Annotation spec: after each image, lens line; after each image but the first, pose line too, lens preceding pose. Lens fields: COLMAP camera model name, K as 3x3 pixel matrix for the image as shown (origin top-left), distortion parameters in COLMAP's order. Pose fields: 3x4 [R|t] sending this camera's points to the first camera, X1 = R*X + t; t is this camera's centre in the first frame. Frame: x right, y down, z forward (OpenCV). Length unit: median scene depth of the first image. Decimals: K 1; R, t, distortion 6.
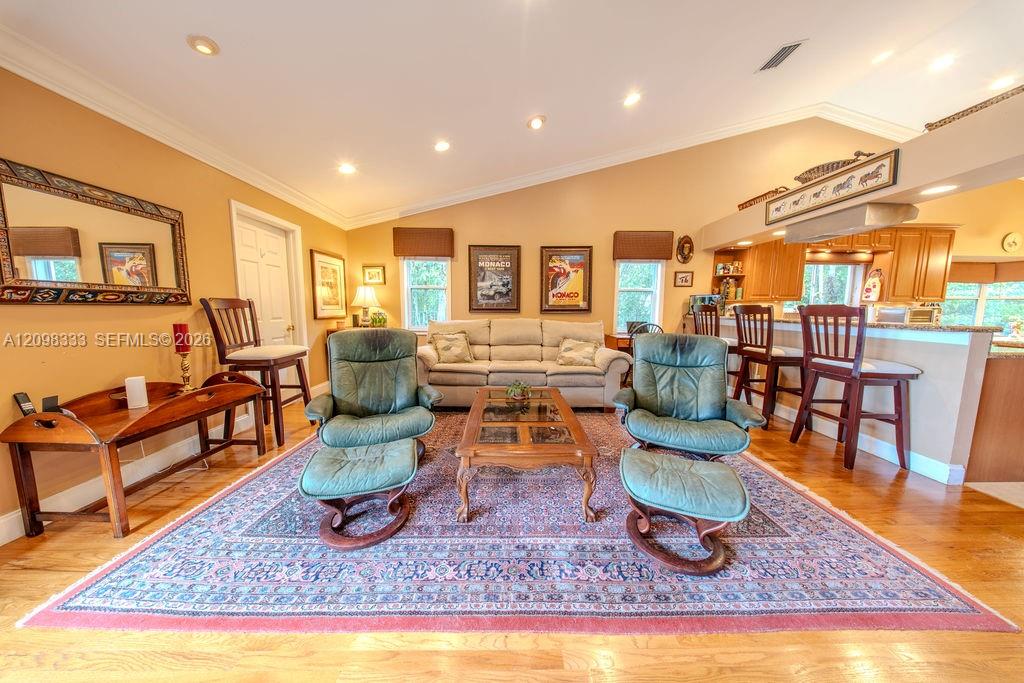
lens RADIAL K [[298.8, 0, 510.1], [0, 298.8, 339.9], [0, 0, 1]] dist [-0.007267, -0.000029]
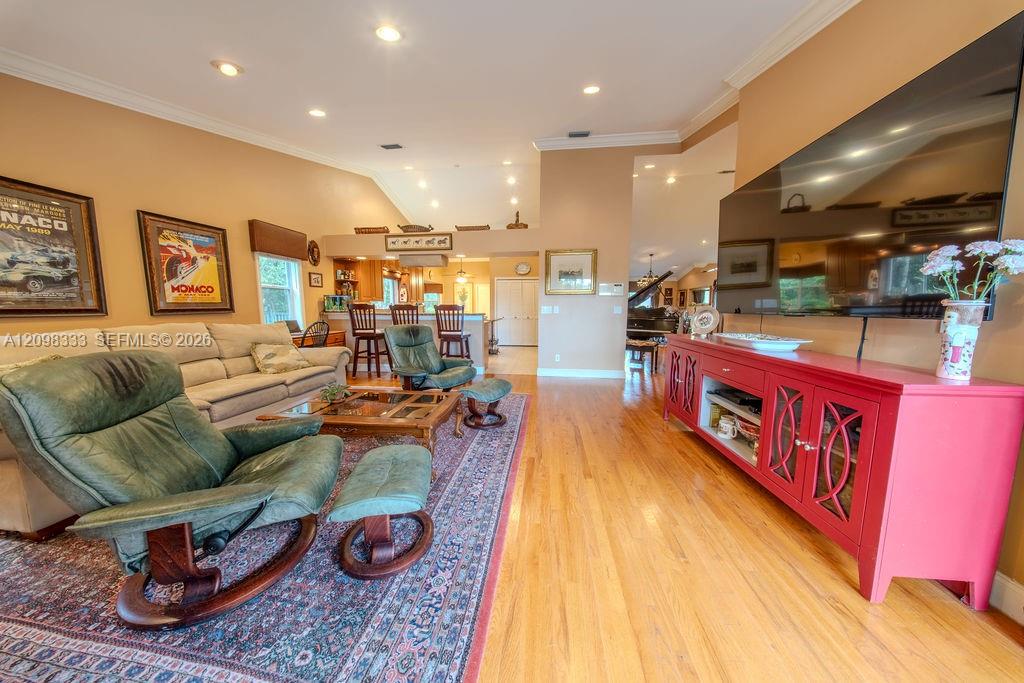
lens RADIAL K [[298.8, 0, 510.1], [0, 298.8, 339.9], [0, 0, 1]] dist [-0.007267, -0.000029]
pose [[0.133082, -0.113875, 0.984541, -0.439882], [0.101769, 0.989697, 0.100715, -0.022898], [-0.985866, 0.086793, 0.143300, 0.156320]]
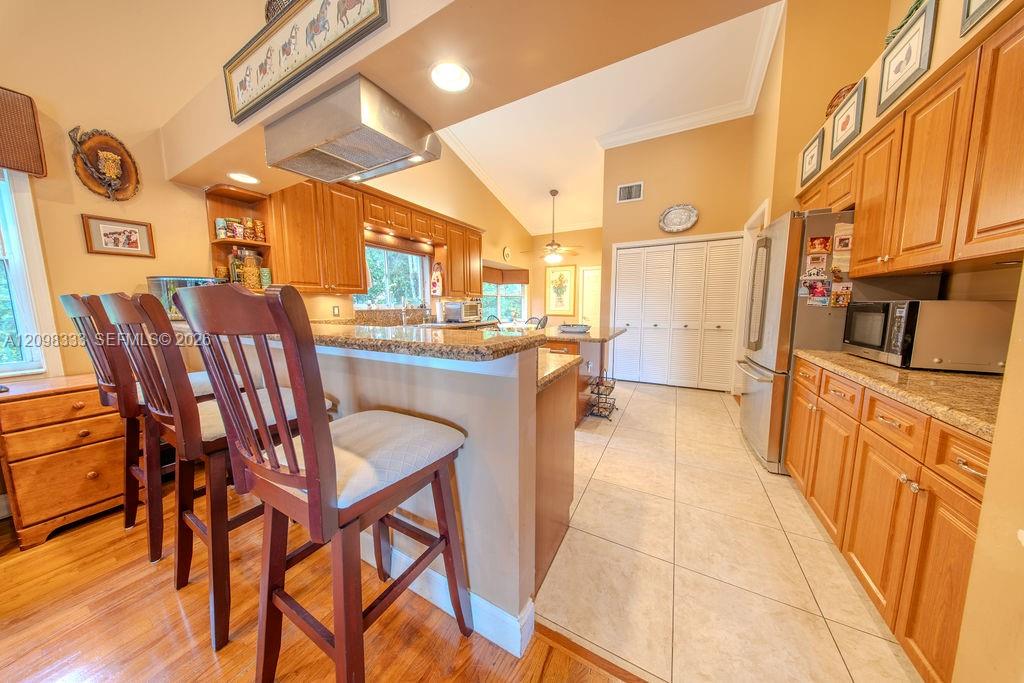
lens RADIAL K [[298.8, 0, 510.1], [0, 298.8, 339.9], [0, 0, 1]] dist [-0.007267, -0.000029]
pose [[0.488843, -0.109891, 0.865423, 0.483204], [0.097593, 0.992696, 0.070926, -0.035317], [-0.866896, 0.049788, 0.495997, 0.322681]]
